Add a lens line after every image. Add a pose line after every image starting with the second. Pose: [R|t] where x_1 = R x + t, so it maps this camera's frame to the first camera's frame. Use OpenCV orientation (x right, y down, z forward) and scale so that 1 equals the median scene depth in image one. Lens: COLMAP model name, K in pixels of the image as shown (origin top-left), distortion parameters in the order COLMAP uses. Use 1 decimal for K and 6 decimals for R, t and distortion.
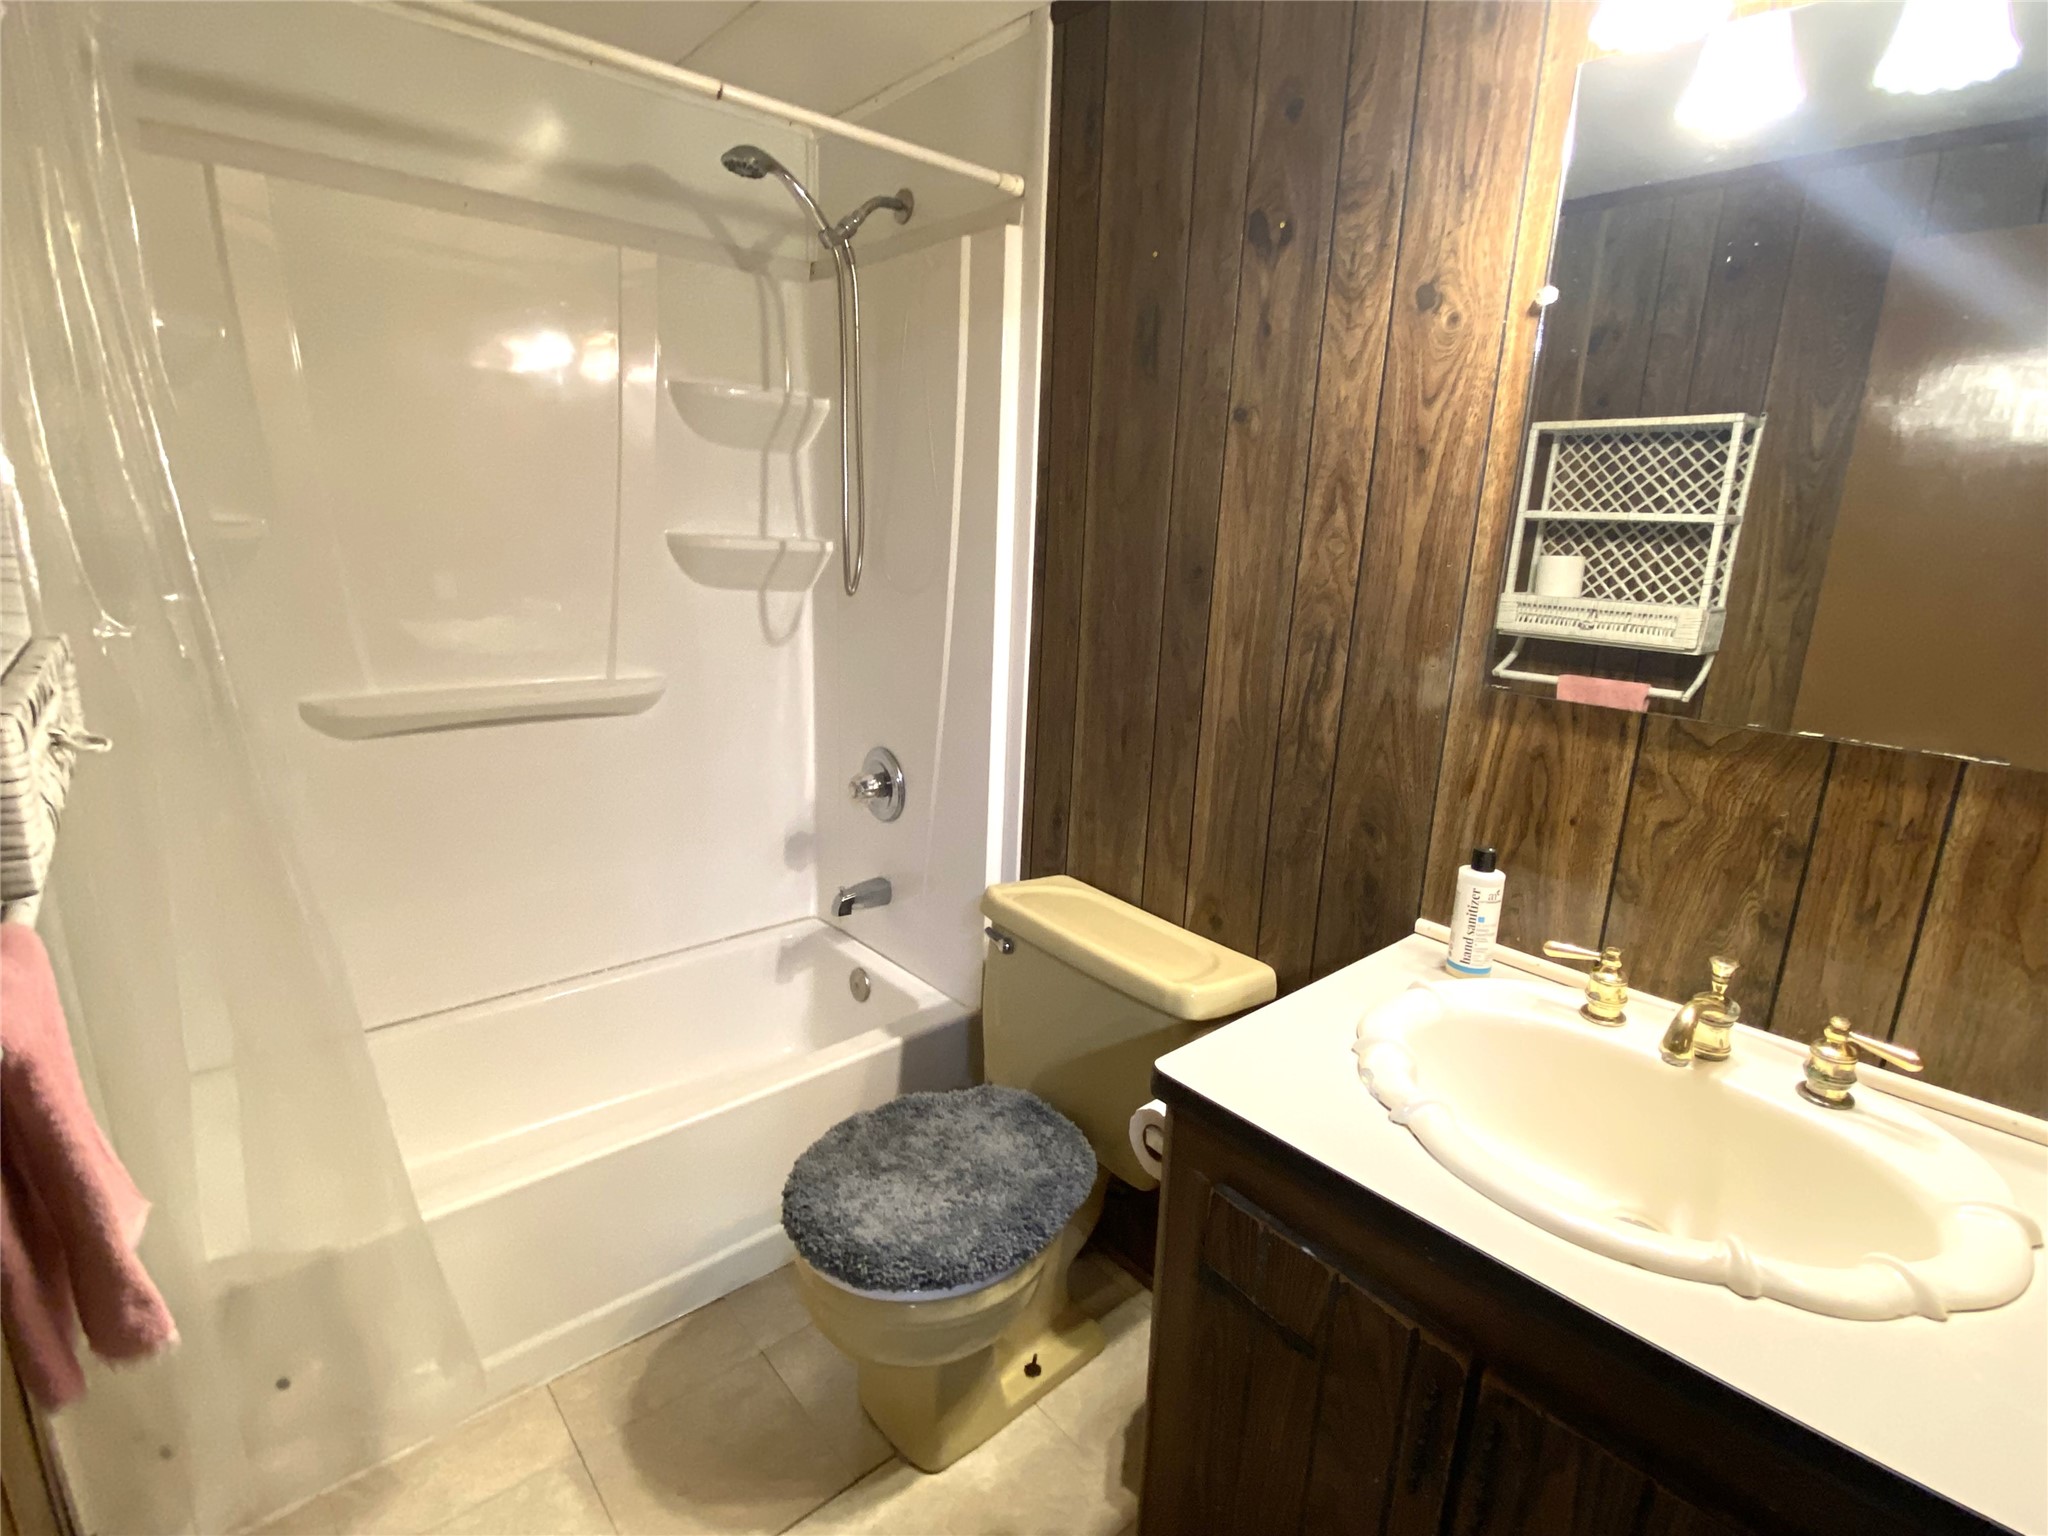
lens RADIAL K [[997.6, 0, 1024.0], [0, 997.6, 768.0], [0, 0, 1]] dist [0.042861, -0.035808]
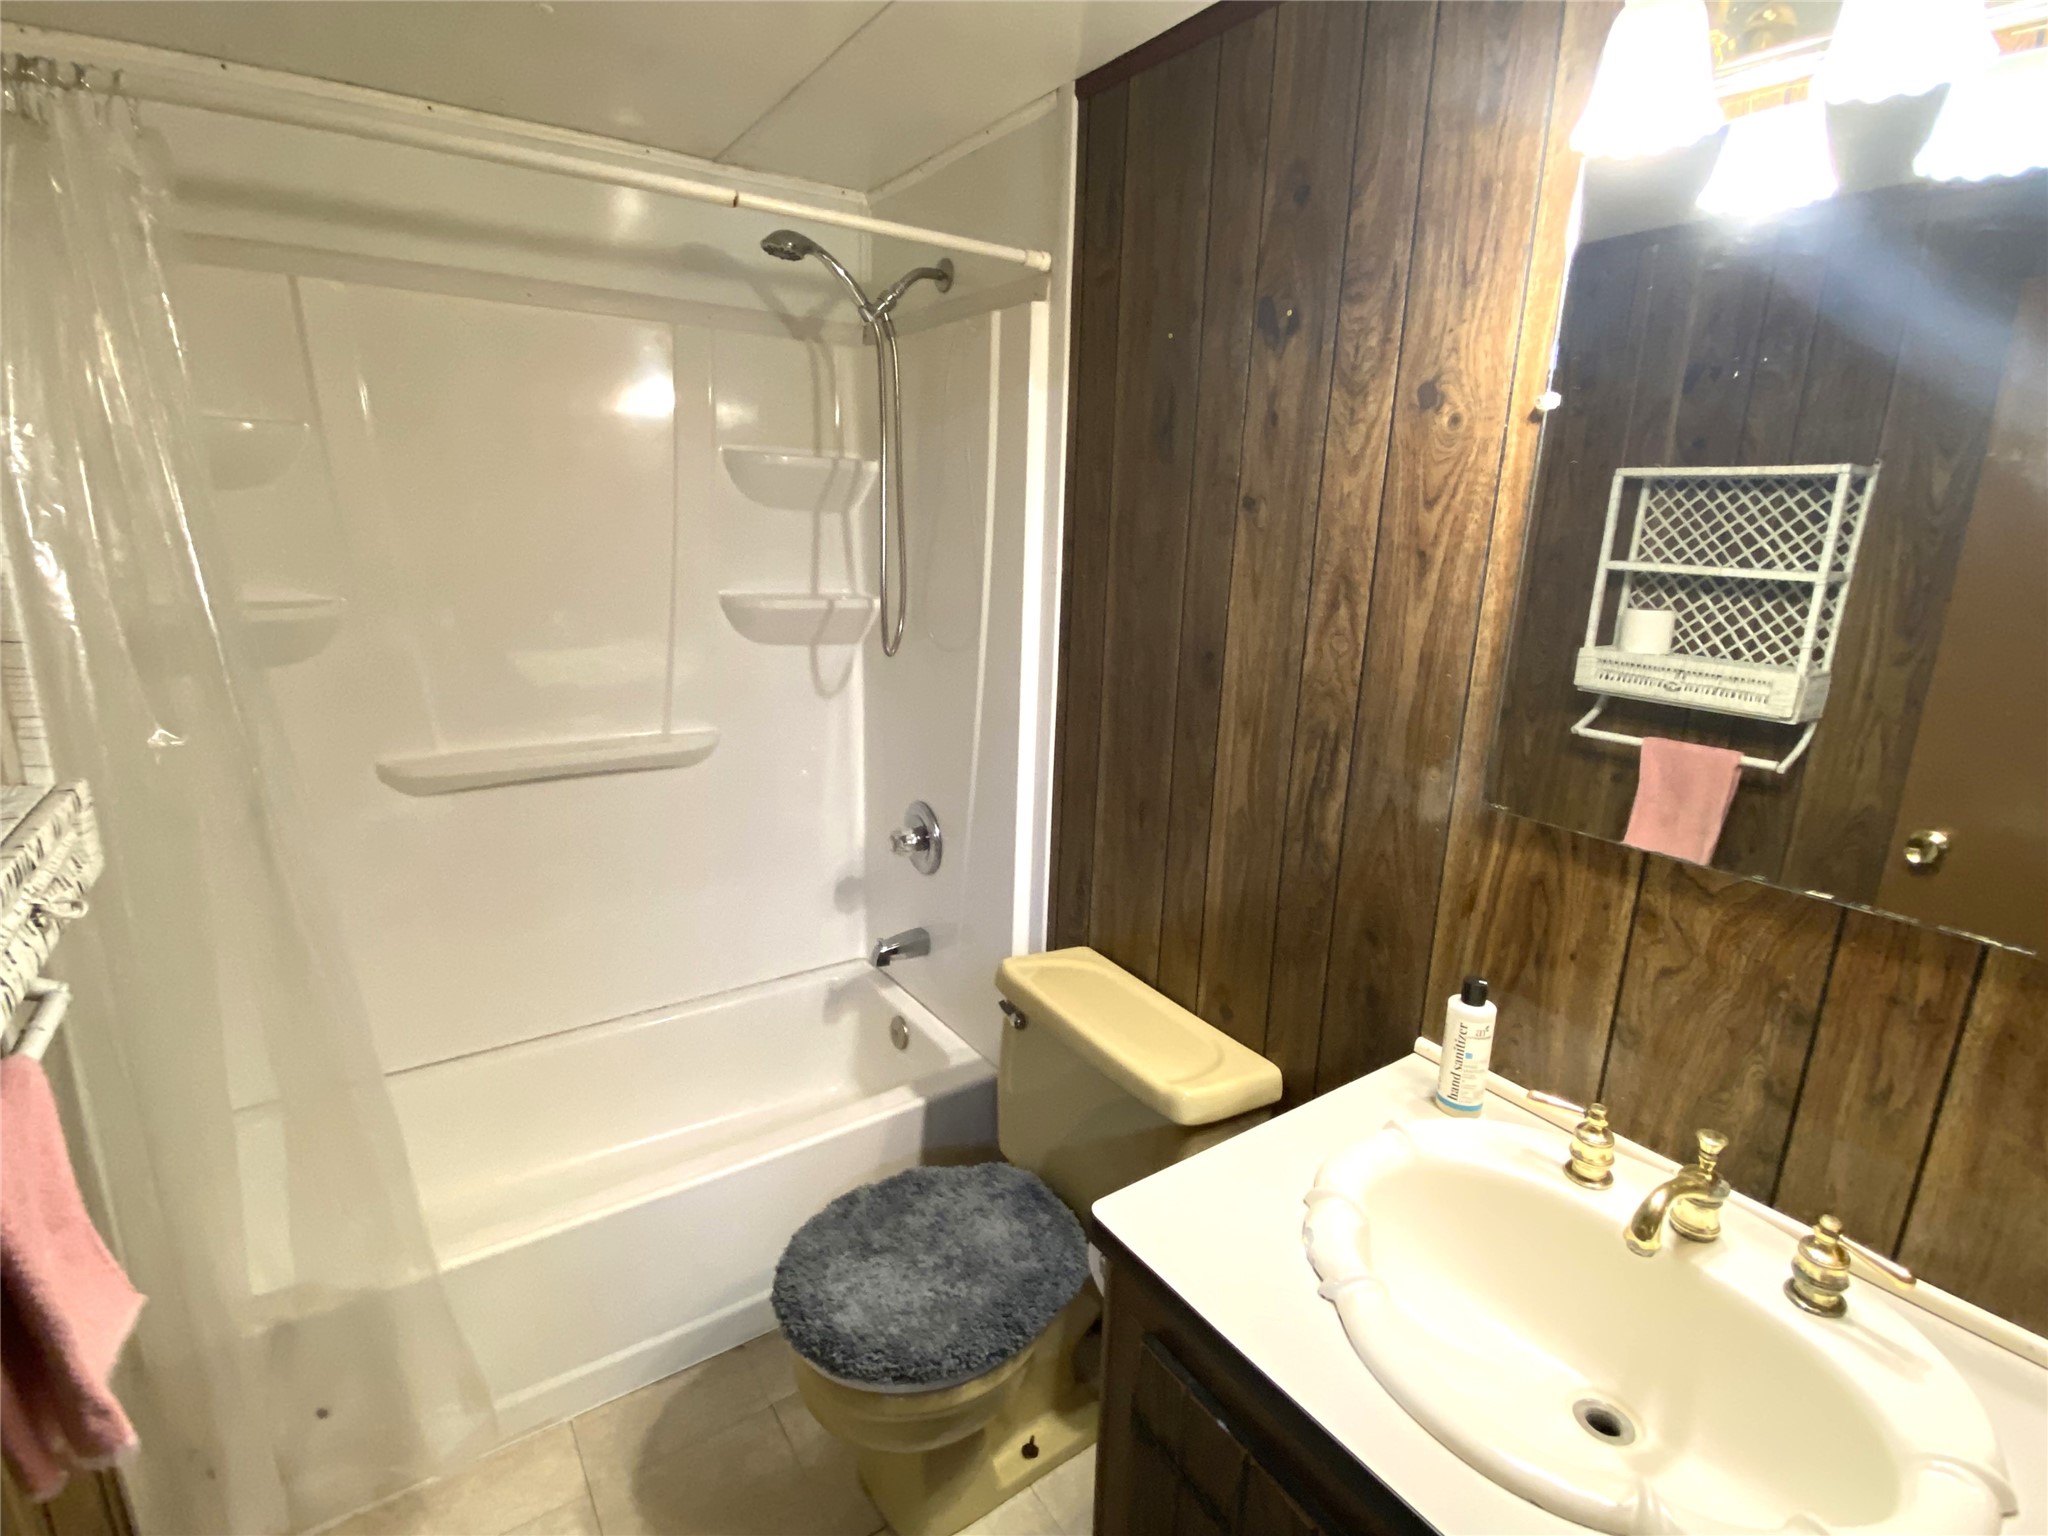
lens RADIAL K [[997.6, 0, 1024.0], [0, 997.6, 768.0], [0, 0, 1]] dist [0.042861, -0.035808]
pose [[0.993068, 0.020126, -0.115803, 0.125065], [-0.019614, 0.999792, 0.005564, -0.102775], [0.115890, -0.003254, 0.993257, 0.008334]]
